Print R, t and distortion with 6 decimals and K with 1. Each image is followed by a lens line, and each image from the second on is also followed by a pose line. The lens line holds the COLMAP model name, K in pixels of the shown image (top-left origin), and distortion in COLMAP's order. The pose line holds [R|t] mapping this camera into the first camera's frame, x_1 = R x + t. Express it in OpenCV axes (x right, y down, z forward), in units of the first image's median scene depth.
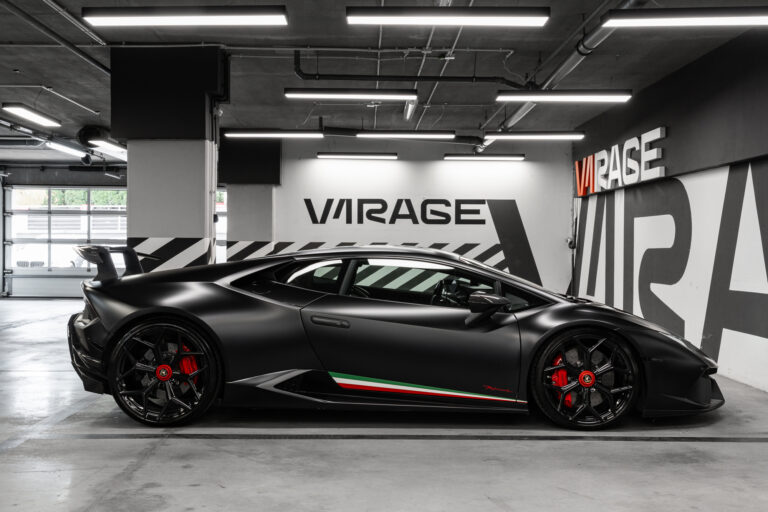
lens RADIAL K [[886.4, 0, 384.0], [0, 886.4, 256.0], [0, 0, 1]] dist [0.010435, 0.000500]
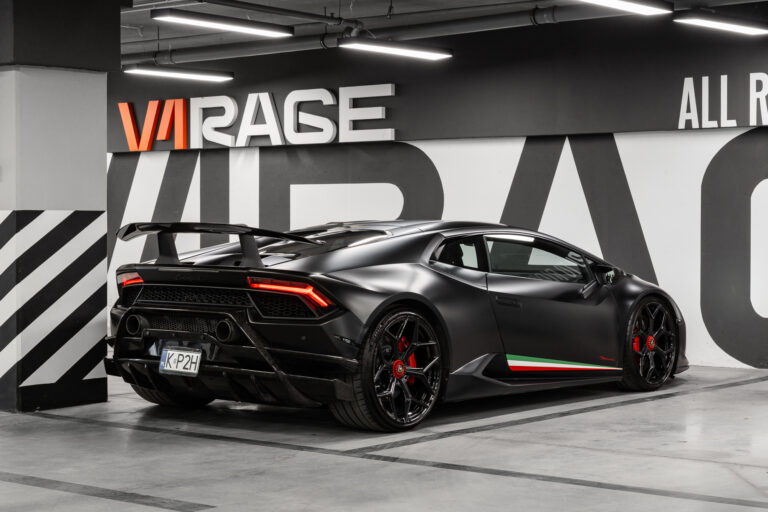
lens RADIAL K [[1529.8, 0, 384.0], [0, 1529.8, 256.0], [0, 0, 1]] dist [0.018021, 0.182898]
pose [[0.642055, -0.023048, 0.766312, -0.786466], [0.011466, 0.999725, 0.020462, -0.005259], [-0.766573, -0.004351, 0.642143, 0.030429]]
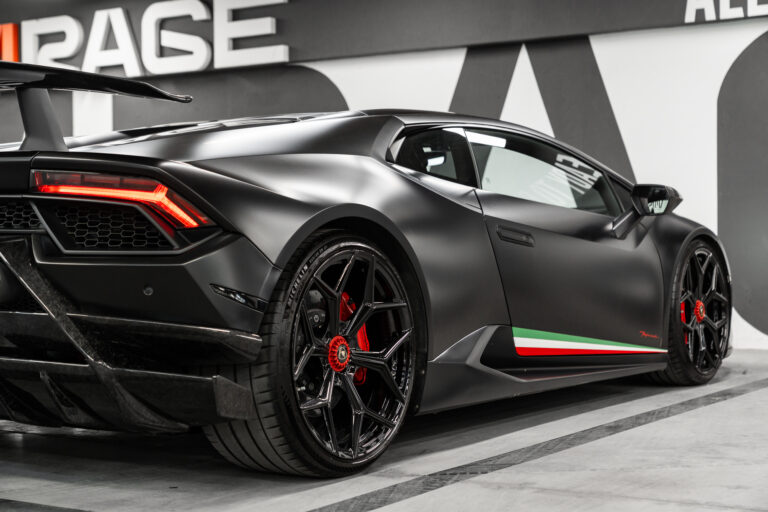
lens RADIAL K [[1348.7, 0, 384.0], [0, 1348.7, 256.0], [0, 0, 1]] dist [0.011259, 0.090778]
pose [[0.565427, -0.024307, 0.824440, -0.446553], [0.022386, 0.999650, 0.014120, 0.041173], [-0.824495, 0.010472, 0.565773, 0.336047]]
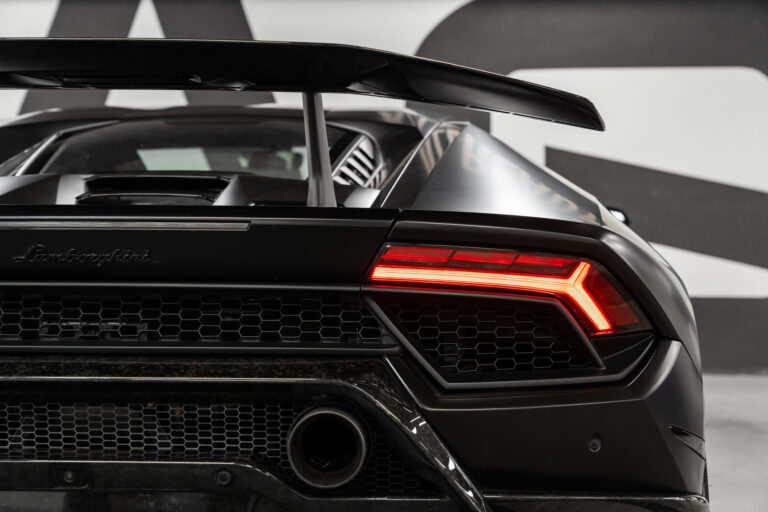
lens RADIAL K [[1529.8, 0, 384.0], [0, 1529.8, 256.0], [0, 0, 1]] dist [0.018021, 0.182898]
pose [[0.034663, -0.057716, 0.997731, -0.433271], [0.011103, 0.998292, 0.057363, 0.010611], [-0.999337, 0.009089, 0.035245, 0.603016]]
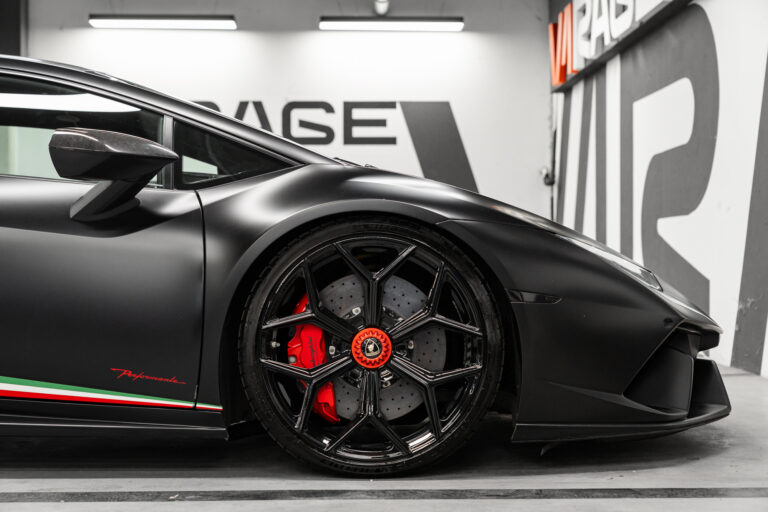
lens RADIAL K [[1307.8, 0, 384.0], [0, 1307.8, 256.0], [0, 0, 1]] dist [0.181281, -1.171397]
pose [[0.999851, -0.008720, 0.014910, 0.126941], [0.008846, 0.999925, -0.008430, 0.057022], [-0.014835, 0.008560, 0.999853, 0.227464]]
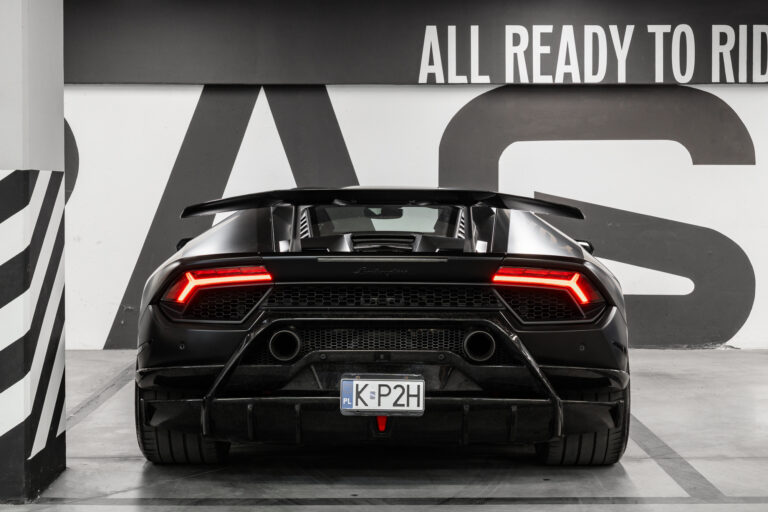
lens RADIAL K [[1526.7, 0, 384.0], [0, 1526.7, 256.0], [0, 0, 1]] dist [0.005210, -0.058267]
pose [[0.006693, -0.049779, 0.998738, -0.777071], [0.011880, 0.998694, 0.049697, -0.010989], [-0.999907, 0.011532, 0.007276, 0.649755]]
